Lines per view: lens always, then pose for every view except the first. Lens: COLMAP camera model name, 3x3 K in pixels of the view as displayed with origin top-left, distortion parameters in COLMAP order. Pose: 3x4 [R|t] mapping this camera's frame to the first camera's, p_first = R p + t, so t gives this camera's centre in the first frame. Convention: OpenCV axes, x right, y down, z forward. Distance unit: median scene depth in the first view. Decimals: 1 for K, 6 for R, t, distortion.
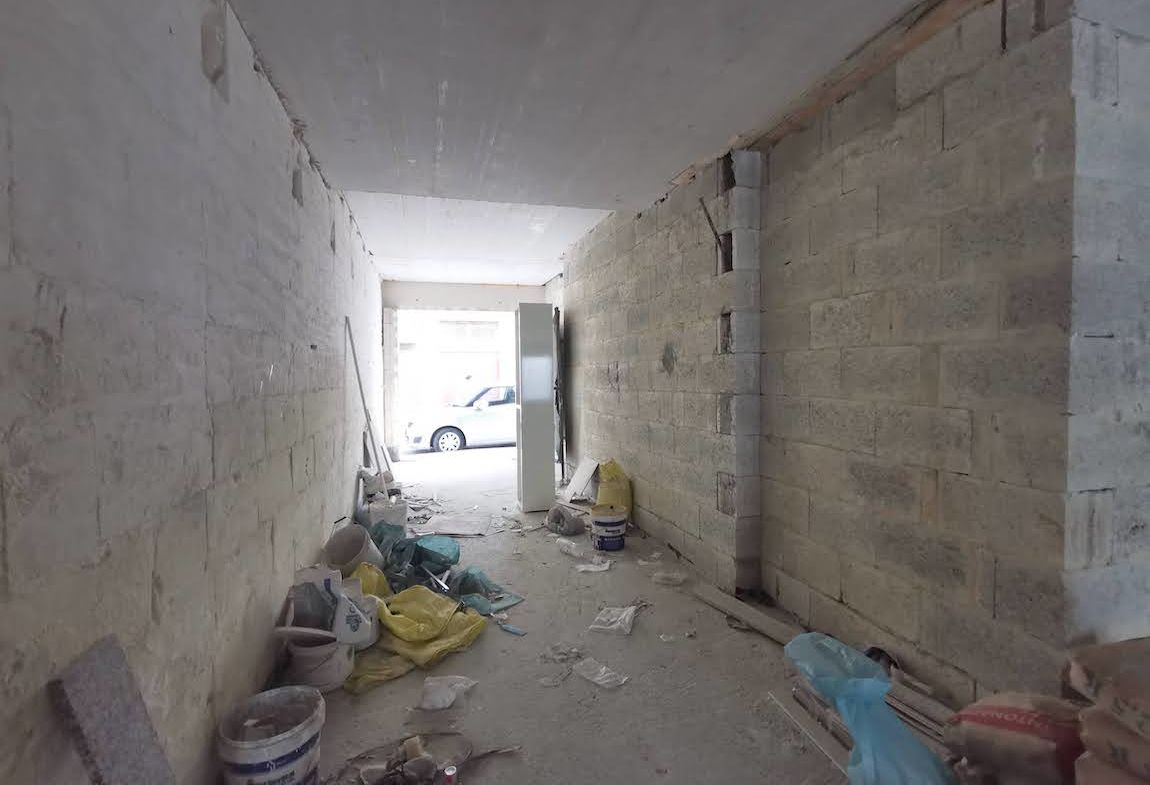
lens RADIAL K [[532.3, 0, 577.4], [0, 532.3, 393.1], [0, 0, 1]] dist [0.005420, 0.001410]
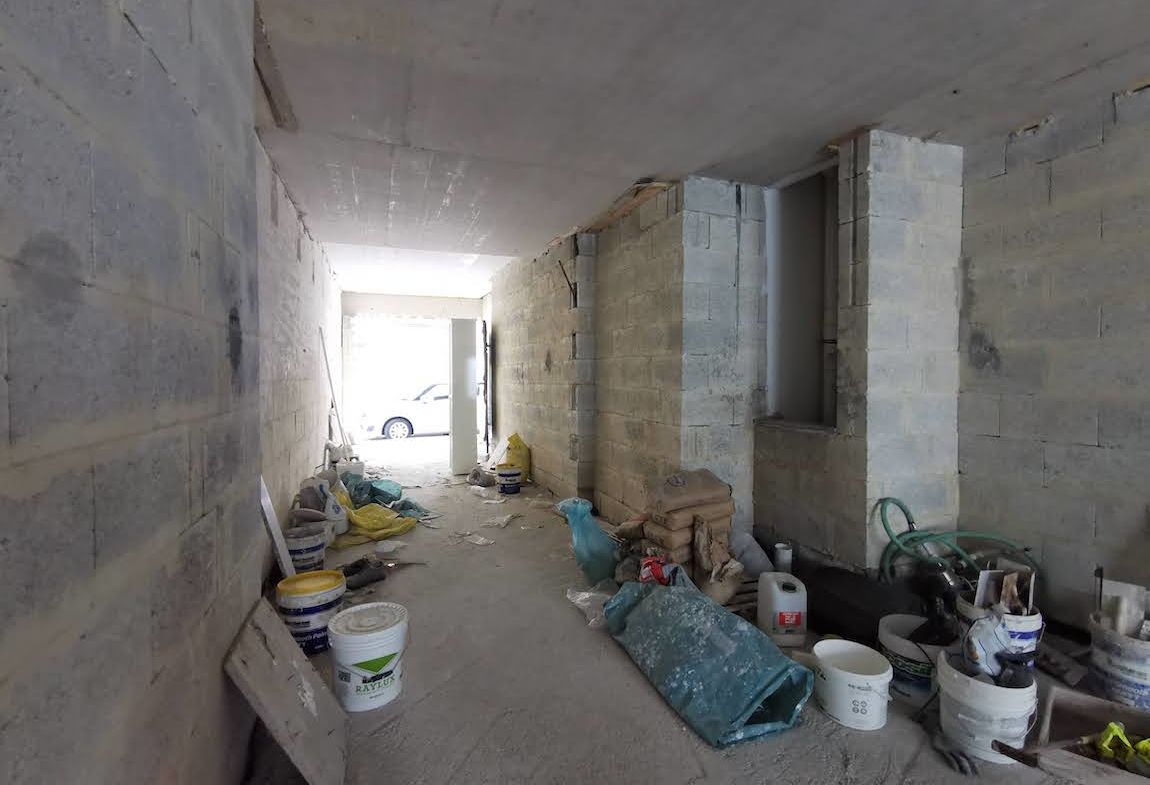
lens RADIAL K [[532.3, 0, 574.7], [0, 532.3, 393.2], [0, 0, 1]] dist [0.005420, 0.001410]
pose [[0.996957, 0.010594, 0.077228, 0.164531], [-0.010346, 0.999940, -0.003619, 0.034101], [-0.077261, 0.002809, 0.997007, -0.597735]]
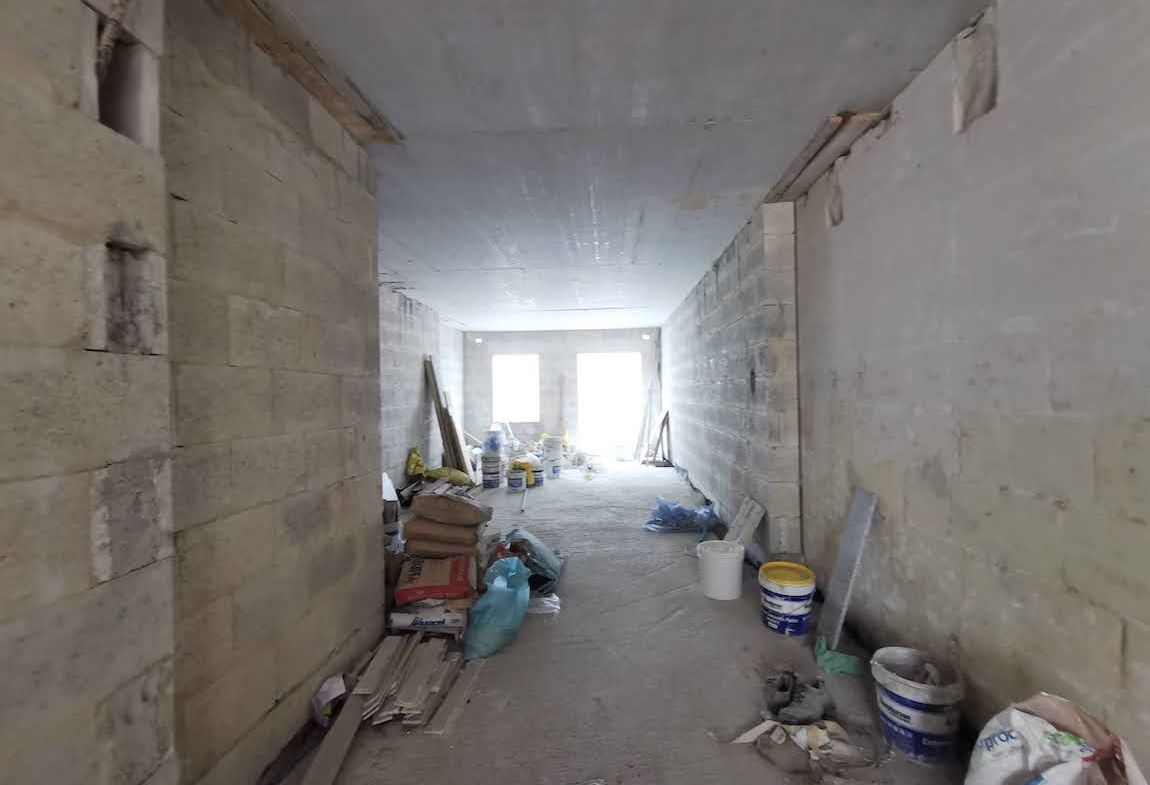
lens RADIAL K [[532.3, 0, 570.1], [0, 532.3, 387.6], [0, 0, 1]] dist [0.005420, 0.001410]
pose [[-0.939468, 0.027902, 0.341498, -0.142097], [0.038172, 0.998997, 0.023390, -0.048684], [-0.340503, 0.035010, -0.939591, 1.286732]]
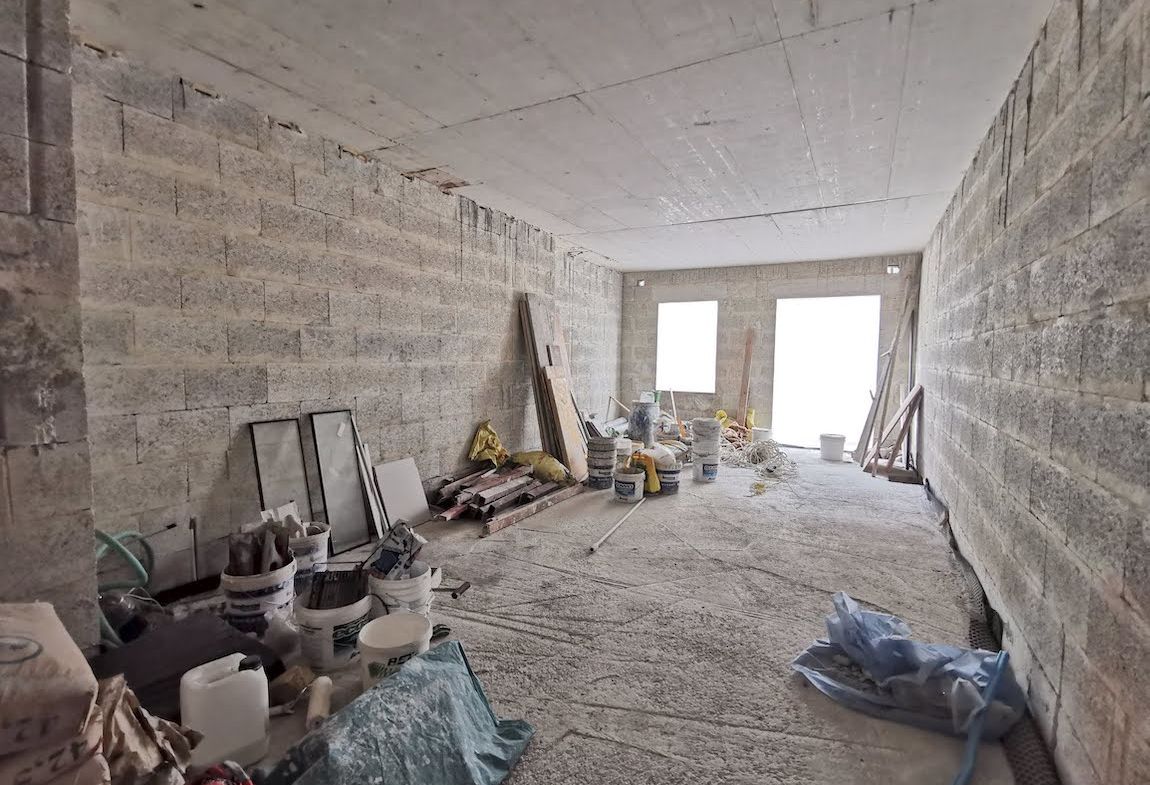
lens RADIAL K [[532.3, 0, 571.5], [0, 532.3, 390.4], [0, 0, 1]] dist [0.005420, 0.001410]
pose [[-0.715008, -0.046707, 0.697554, -0.034186], [0.017896, 0.996216, 0.085048, 0.009860], [-0.698887, 0.073293, -0.711467, 0.304141]]
